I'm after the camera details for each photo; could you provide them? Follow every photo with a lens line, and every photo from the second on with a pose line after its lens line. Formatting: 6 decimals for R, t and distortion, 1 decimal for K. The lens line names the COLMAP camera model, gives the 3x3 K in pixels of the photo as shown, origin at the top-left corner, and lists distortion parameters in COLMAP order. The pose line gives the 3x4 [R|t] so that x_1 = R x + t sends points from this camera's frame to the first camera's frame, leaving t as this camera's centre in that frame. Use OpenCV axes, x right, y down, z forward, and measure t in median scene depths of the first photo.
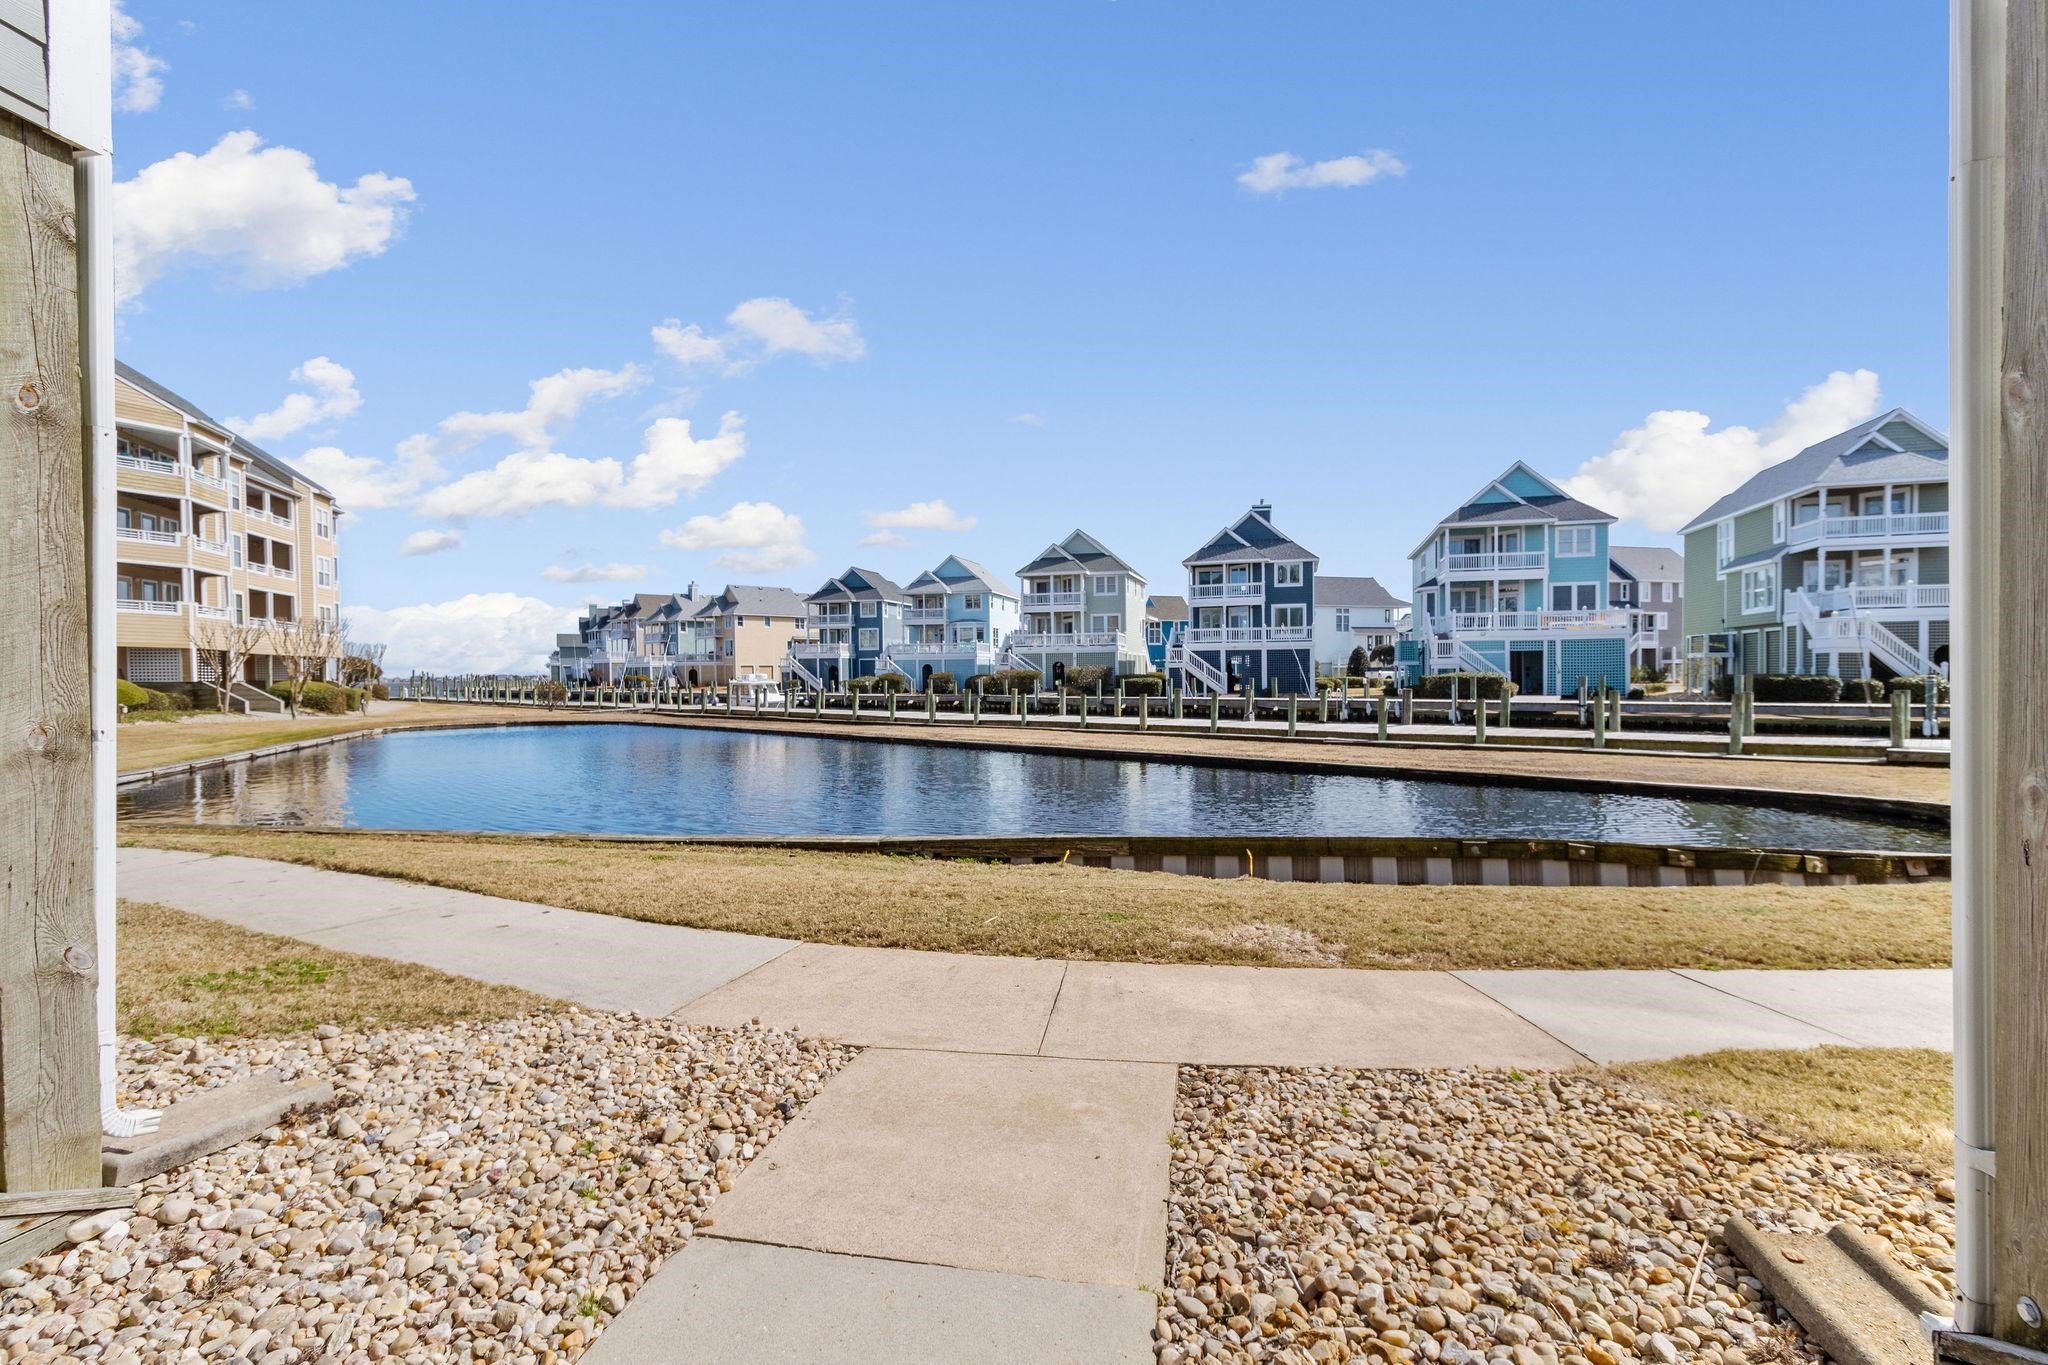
lens RADIAL K [[947.0, 0, 1036.1], [0, 947.0, 681.3], [0, 0, 1]] dist [0.002351, 0.002934]
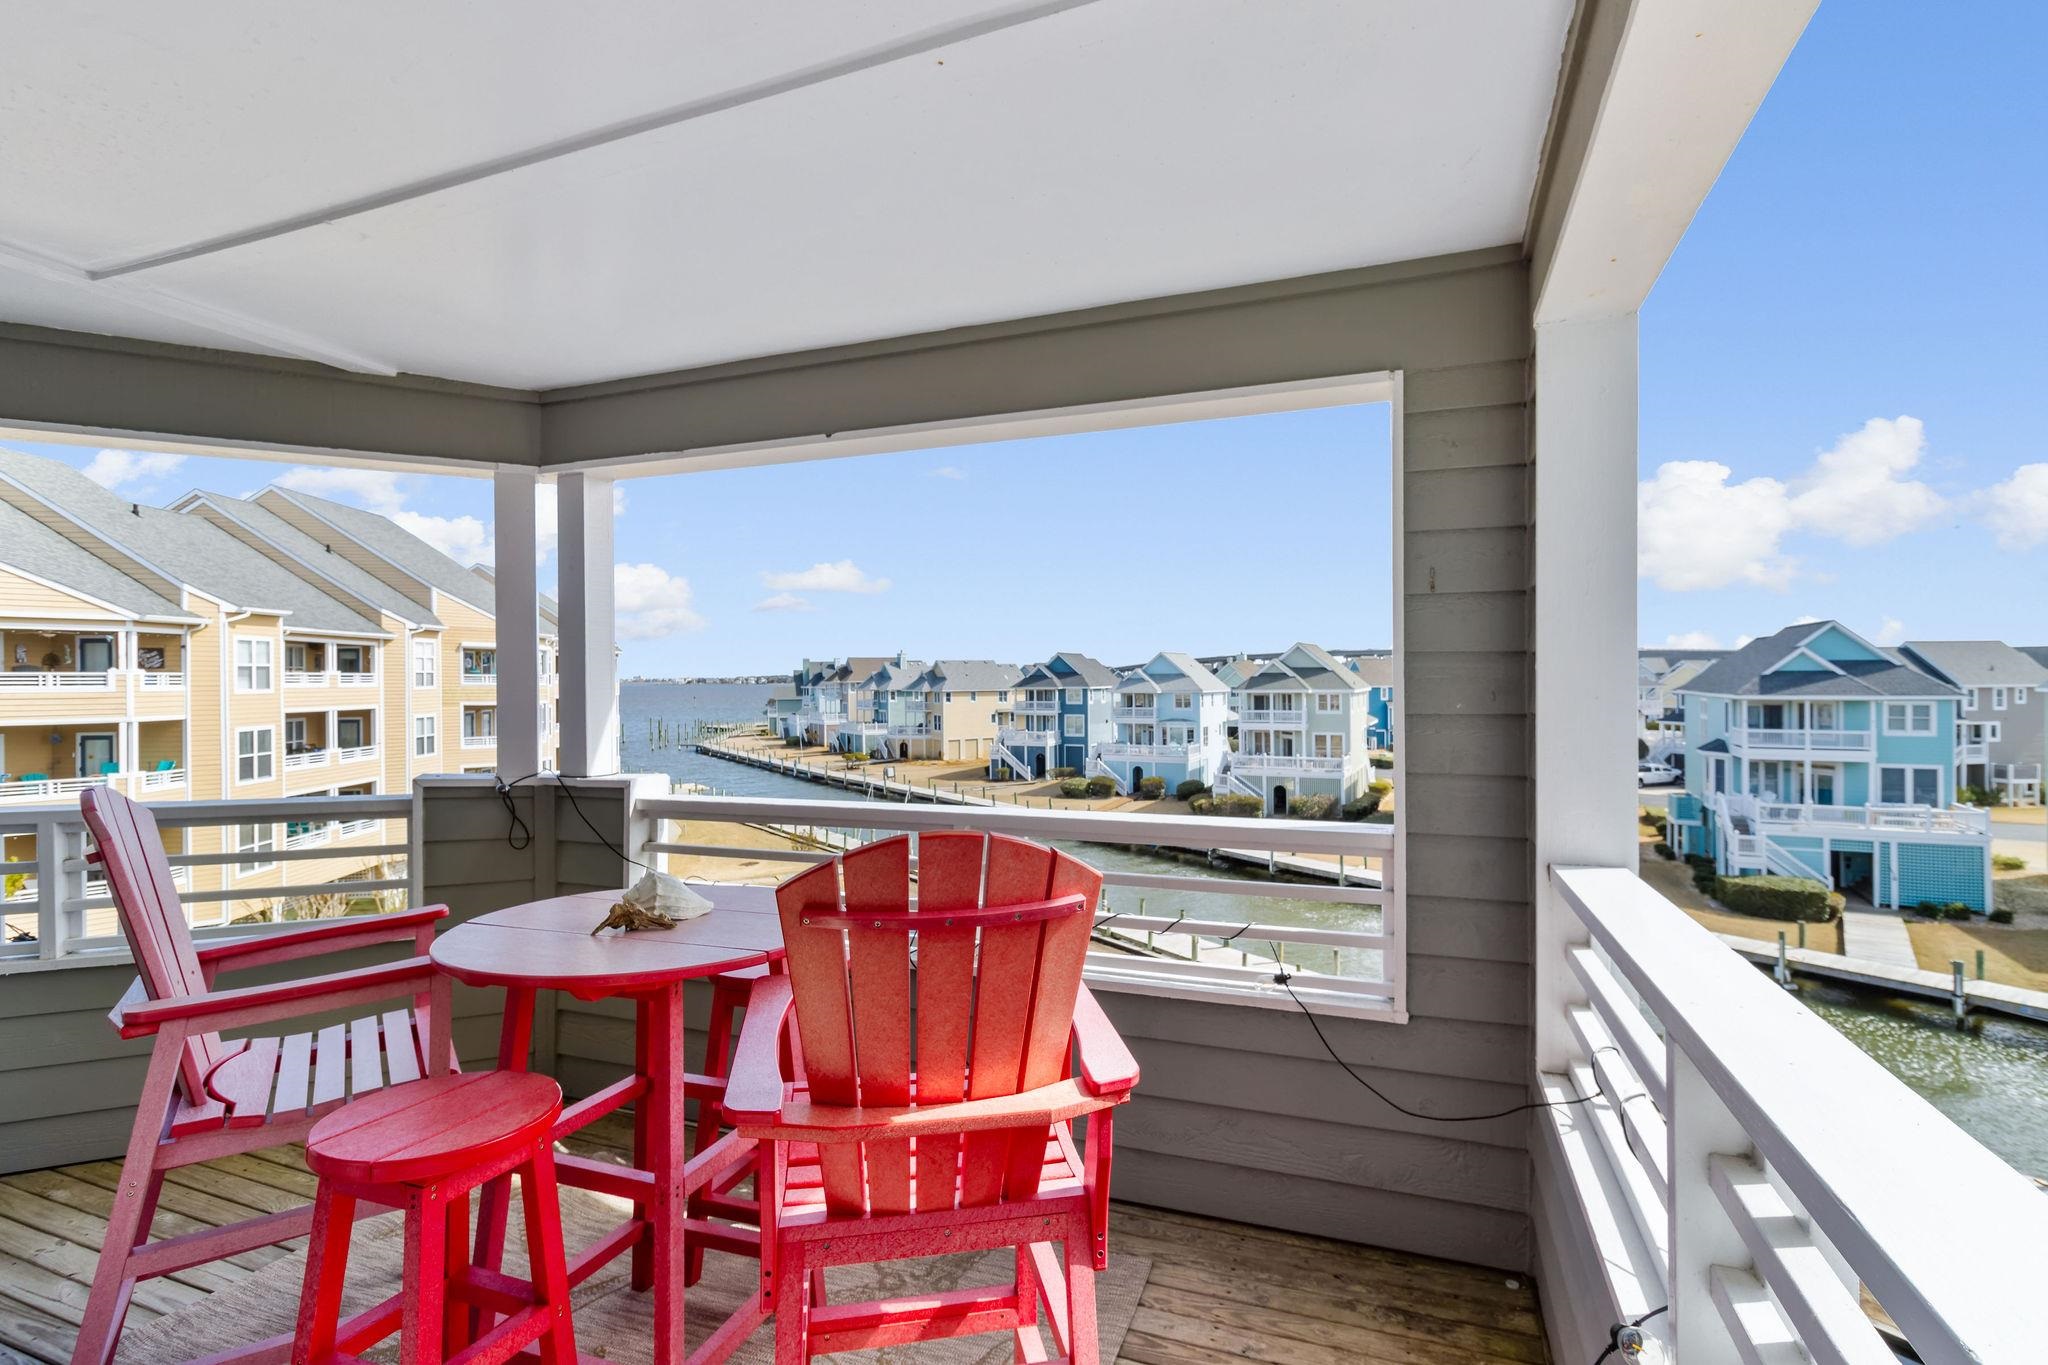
lens RADIAL K [[947.0, 0, 1047.0], [0, 947.0, 690.5], [0, 0, 1]] dist [0.002351, 0.002934]
pose [[0.983968, -0.000659, -0.178346, -0.036351], [-0.001516, 0.999926, -0.012060, -0.101985], [0.178341, 0.012137, 0.983894, -0.002964]]
